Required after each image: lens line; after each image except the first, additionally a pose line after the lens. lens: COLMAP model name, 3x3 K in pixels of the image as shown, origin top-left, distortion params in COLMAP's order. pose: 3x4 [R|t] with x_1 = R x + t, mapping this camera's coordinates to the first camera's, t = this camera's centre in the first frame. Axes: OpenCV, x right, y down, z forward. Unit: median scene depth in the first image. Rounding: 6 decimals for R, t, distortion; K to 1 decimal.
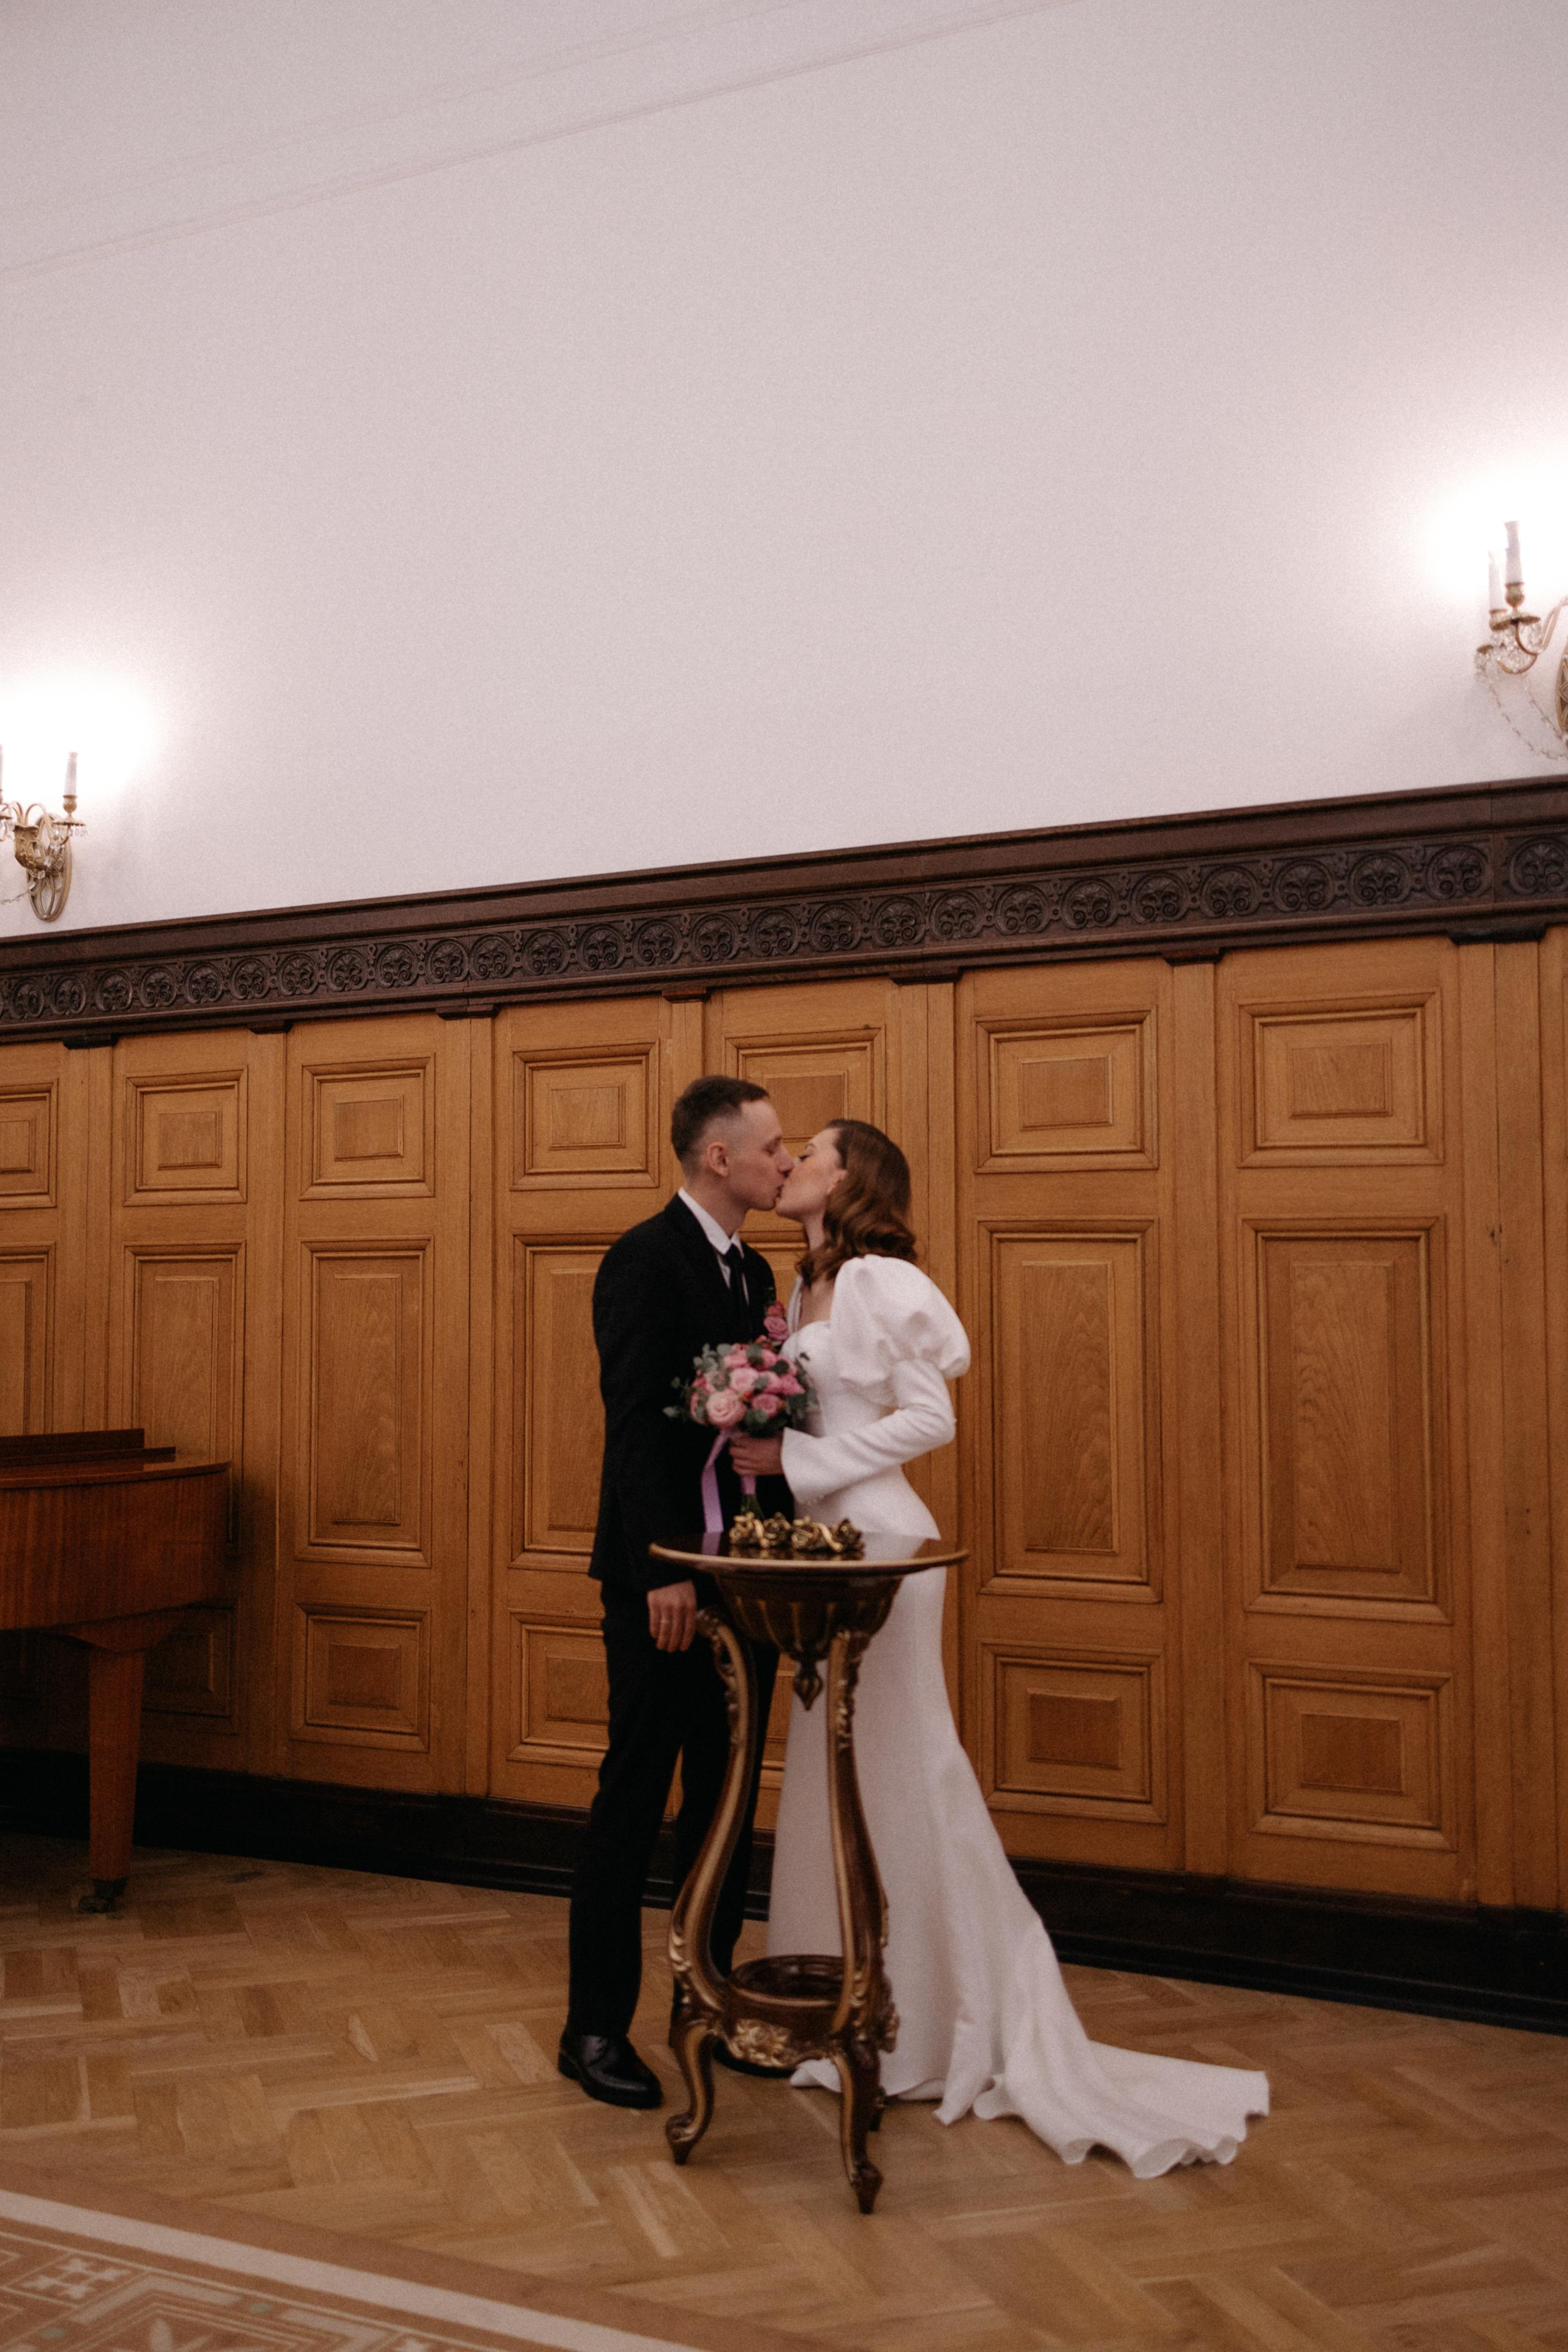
lens RADIAL K [[2379.4, 0, 784.0], [0, 2379.4, 1176.0], [0, 0, 1]] dist [0.015446, 0.000832]
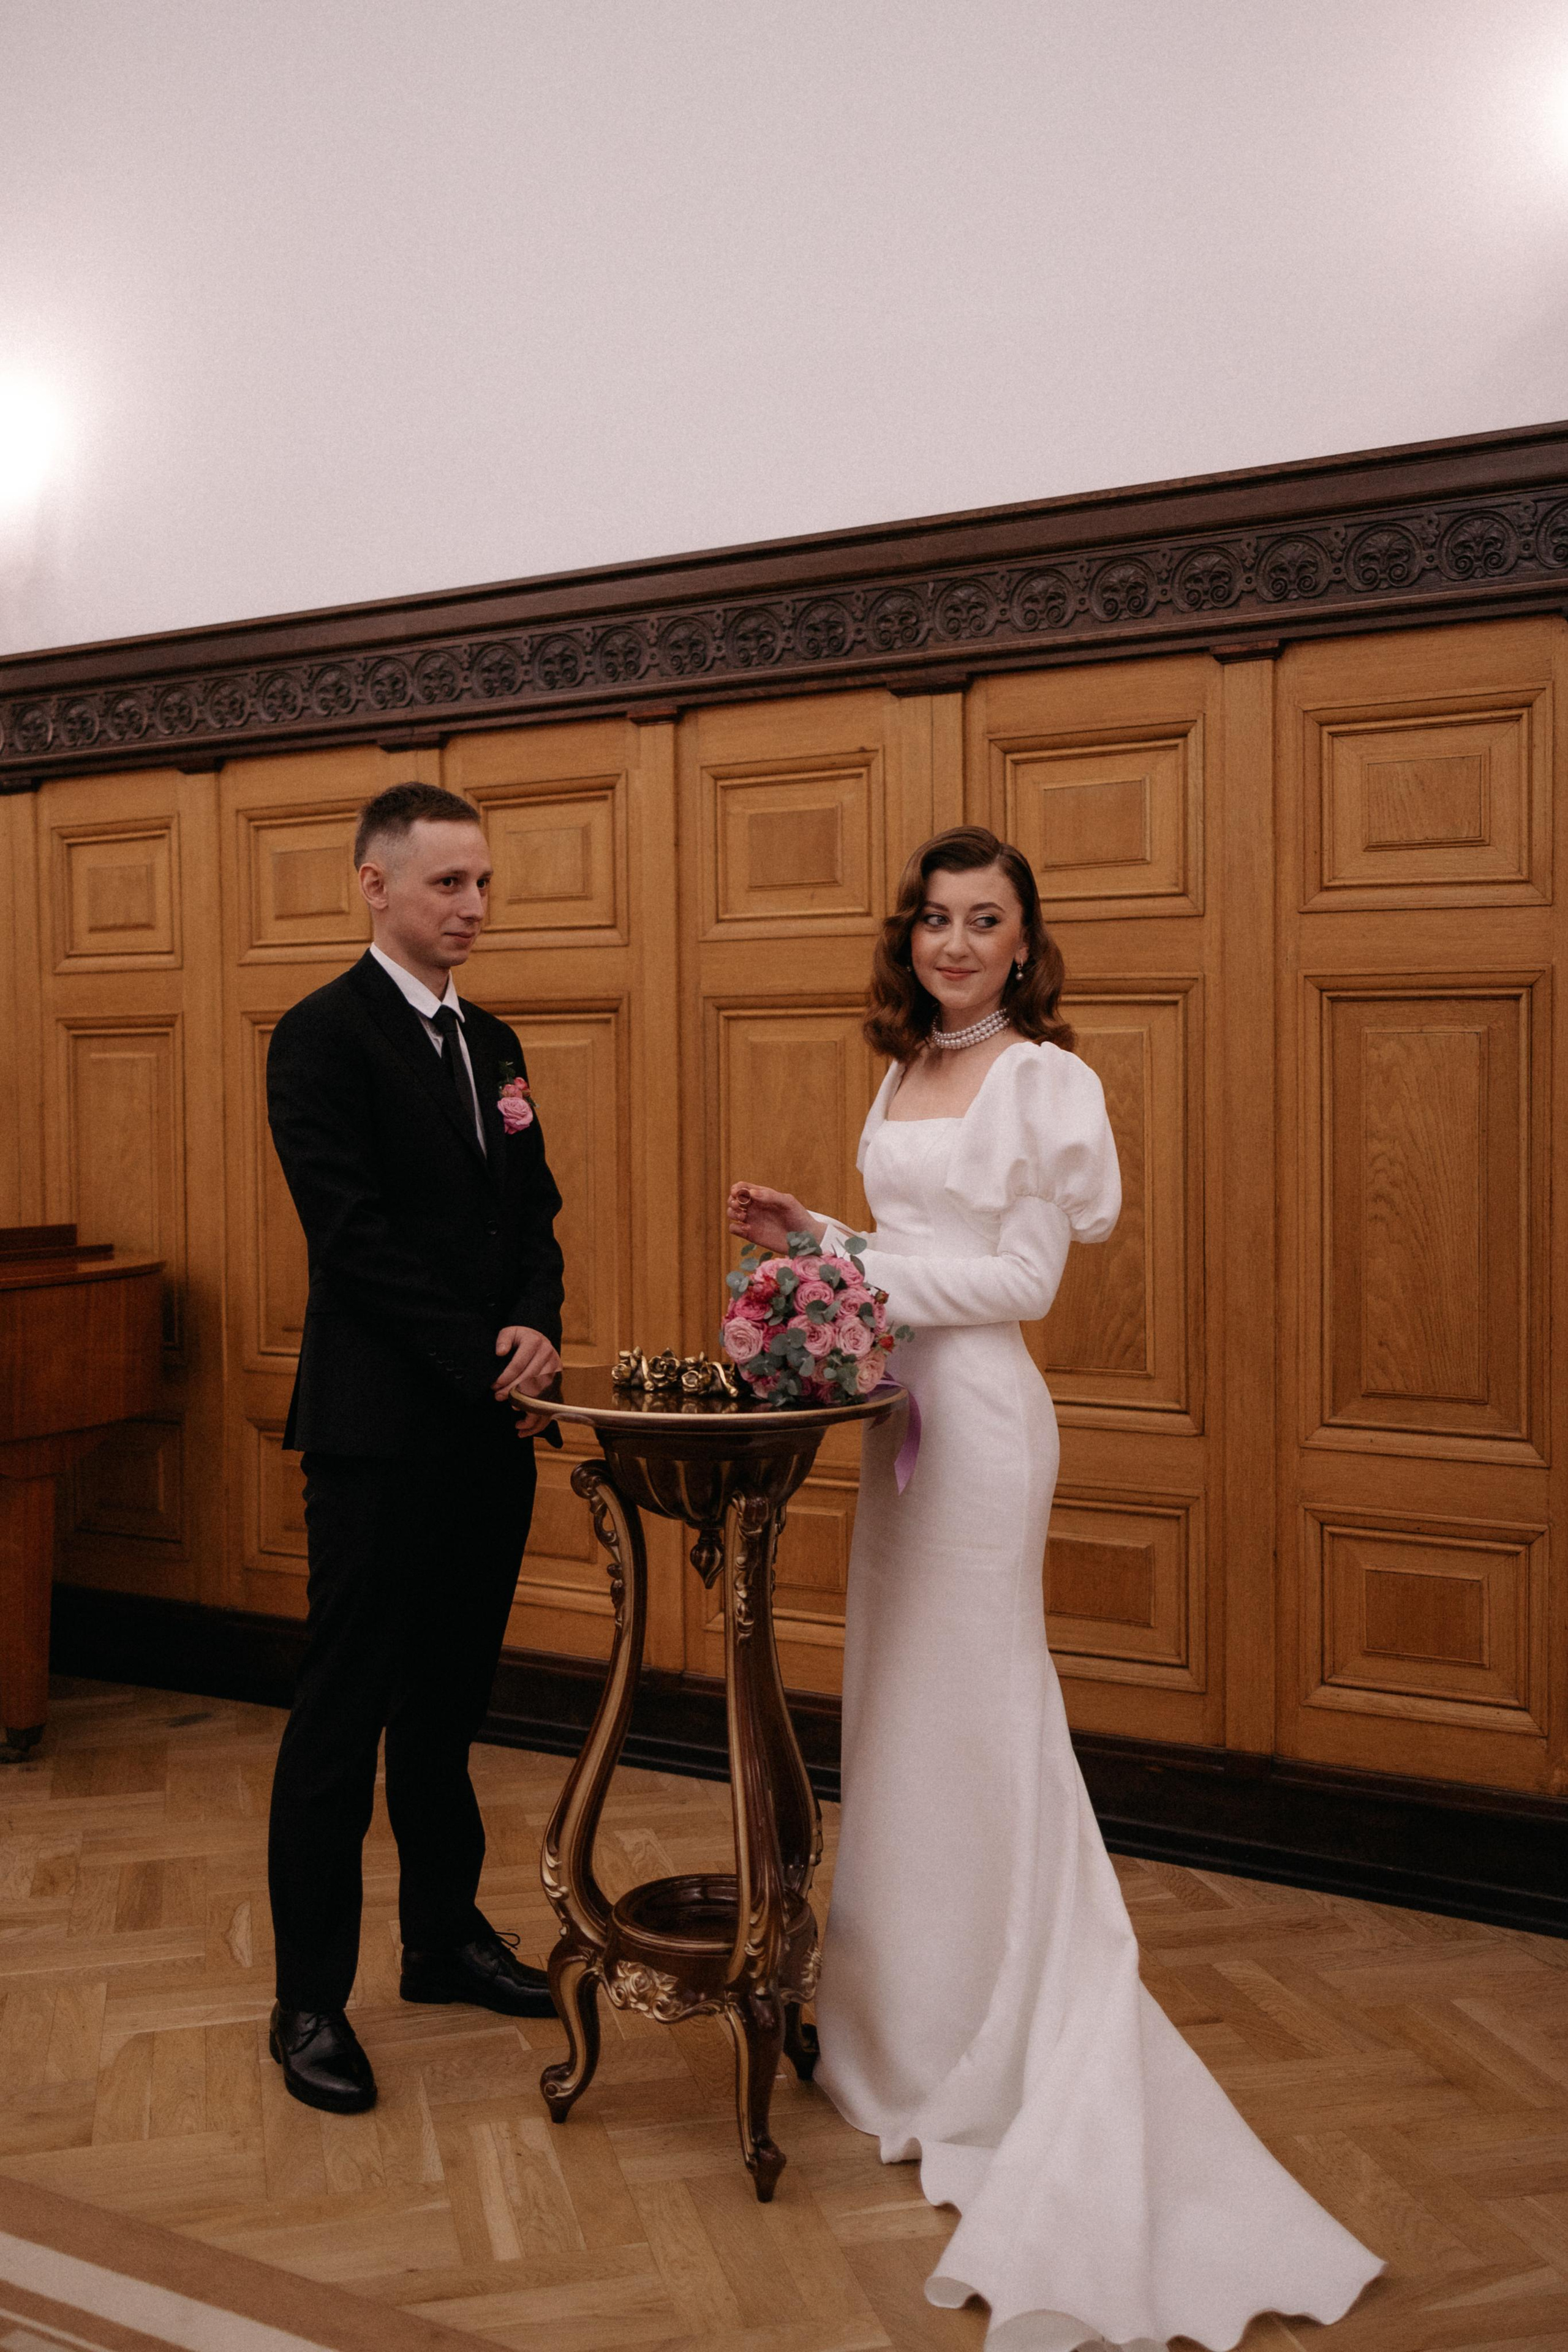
lens RADIAL K [[2373.2, 0, 784.0], [0, 2373.2, 1176.0], [0, 0, 1]] dist [-0.001122, 0.005733]
pose [[0.996999, -0.002959, -0.077353, 0.077371], [0.010517, 0.995182, 0.097479, 0.005316], [0.076692, -0.098000, 0.992227, 0.169850]]
